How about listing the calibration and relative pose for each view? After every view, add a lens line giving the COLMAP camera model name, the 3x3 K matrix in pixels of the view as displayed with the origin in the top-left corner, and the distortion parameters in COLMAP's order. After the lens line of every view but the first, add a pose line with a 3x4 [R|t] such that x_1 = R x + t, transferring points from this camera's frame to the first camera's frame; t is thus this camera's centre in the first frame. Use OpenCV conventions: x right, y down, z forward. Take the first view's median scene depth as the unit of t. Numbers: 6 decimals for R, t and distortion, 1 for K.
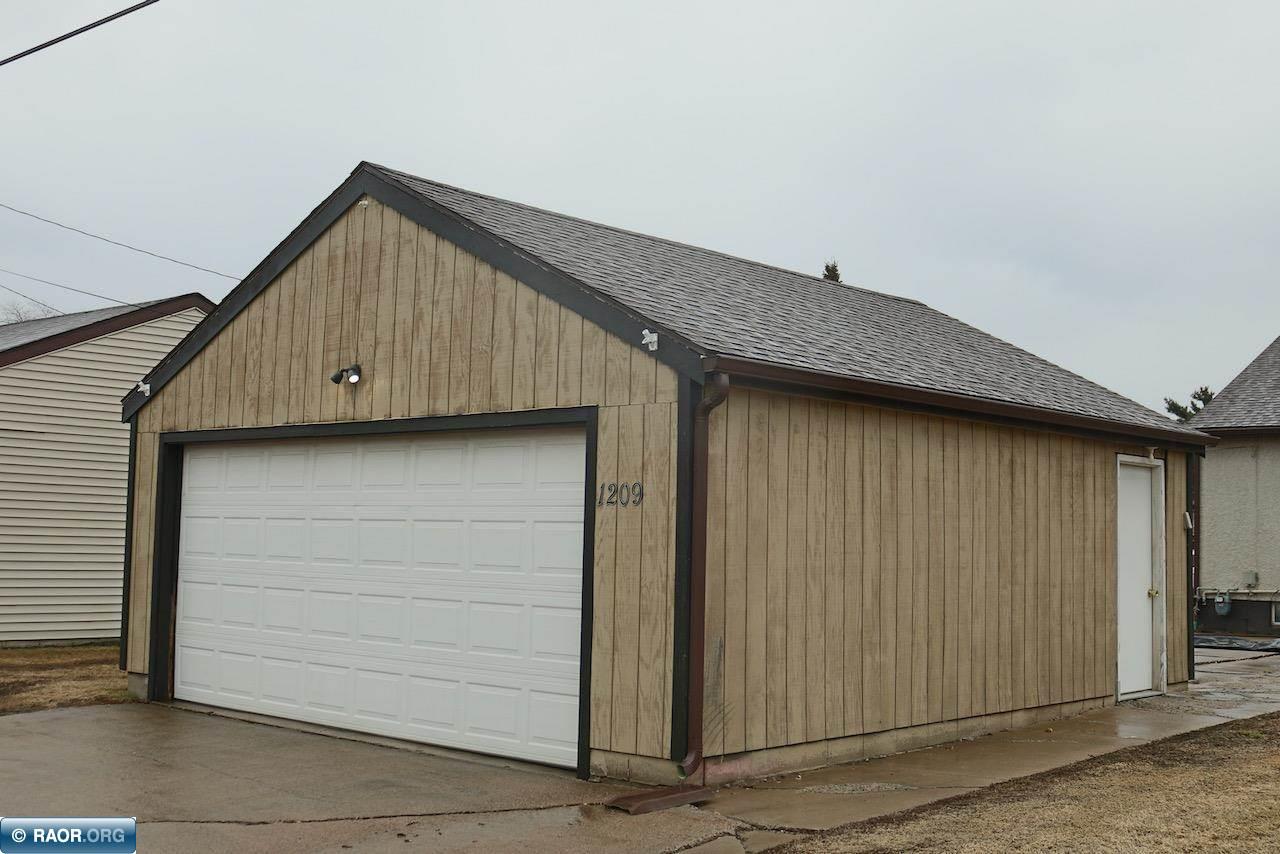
lens RADIAL K [[1469.4, 0, 640.0], [0, 1469.4, 427.0], [0, 0, 1]] dist [-0.102098, 0.002025]
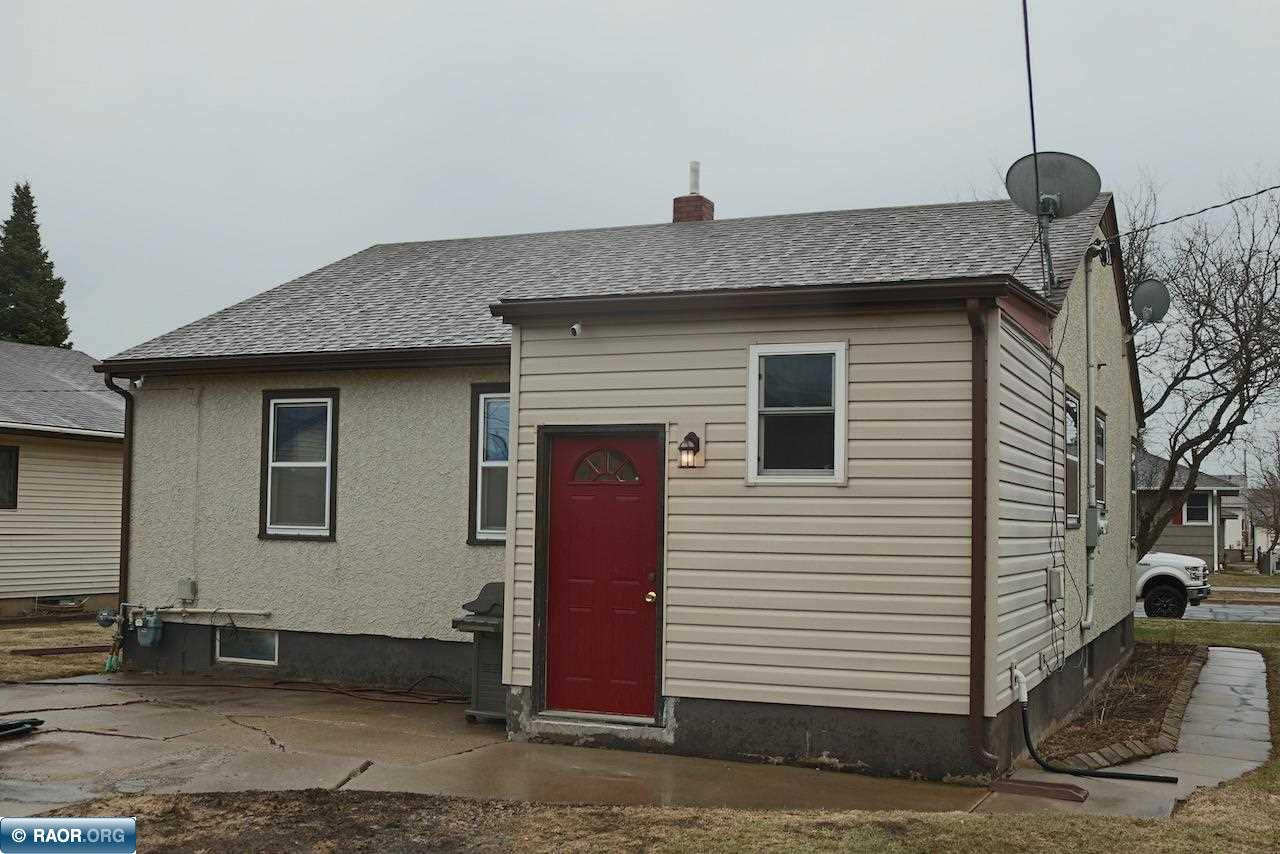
lens RADIAL K [[1411.5, 0, 640.0], [0, 1411.5, 427.0], [0, 0, 1]] dist [-0.120509, 0.023345]
pose [[0.950192, 0.010963, 0.311473, 0.715781], [-0.014799, 0.999841, 0.009956, 0.036676], [-0.311314, -0.014070, 0.950203, 0.571155]]
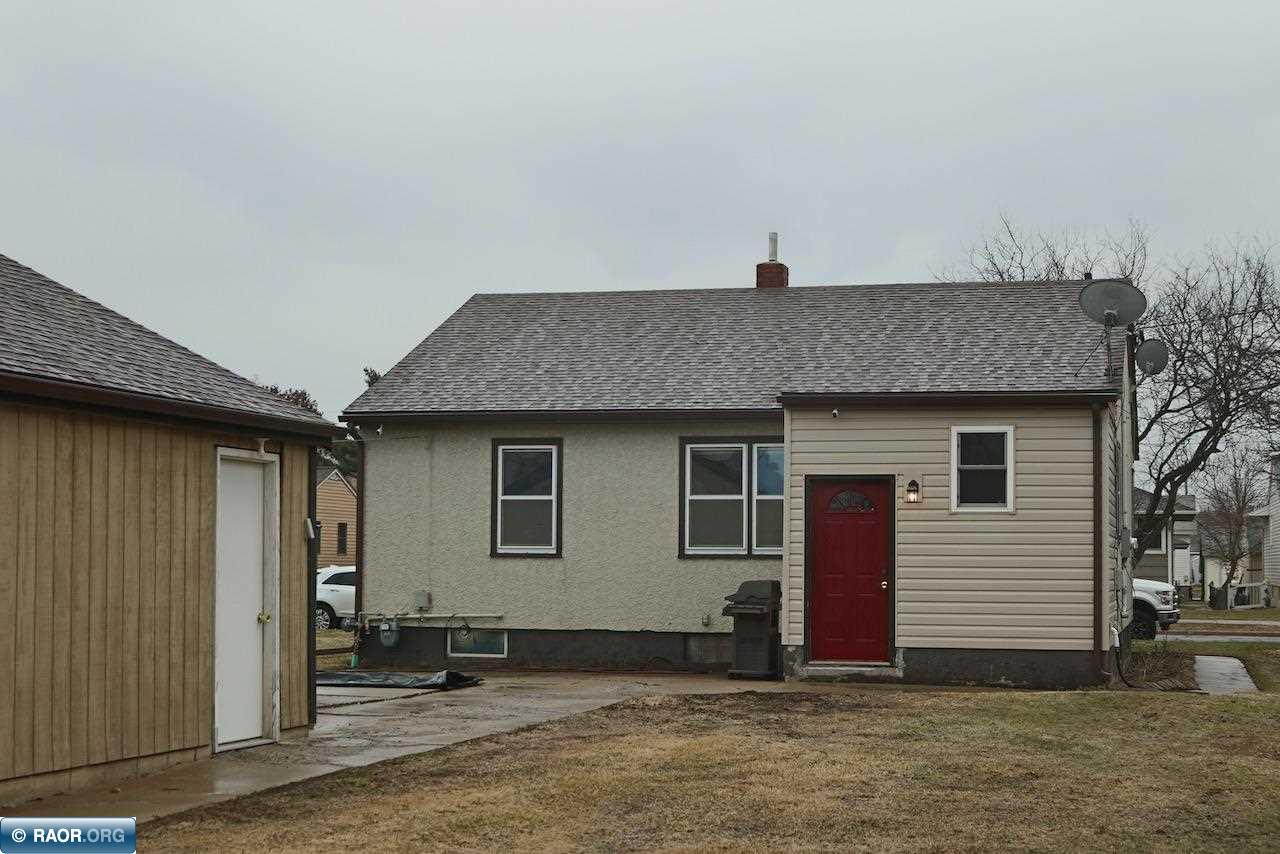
lens RADIAL K [[2034.0, 0, 640.0], [0, 2034.0, 427.0], [0, 0, 1]] dist [-0.072107, 0.065990]
pose [[0.891384, 0.012971, 0.453064, 0.027484], [-0.019119, 0.999777, 0.008994, -0.007094], [-0.452846, -0.016680, 0.891433, -0.112323]]
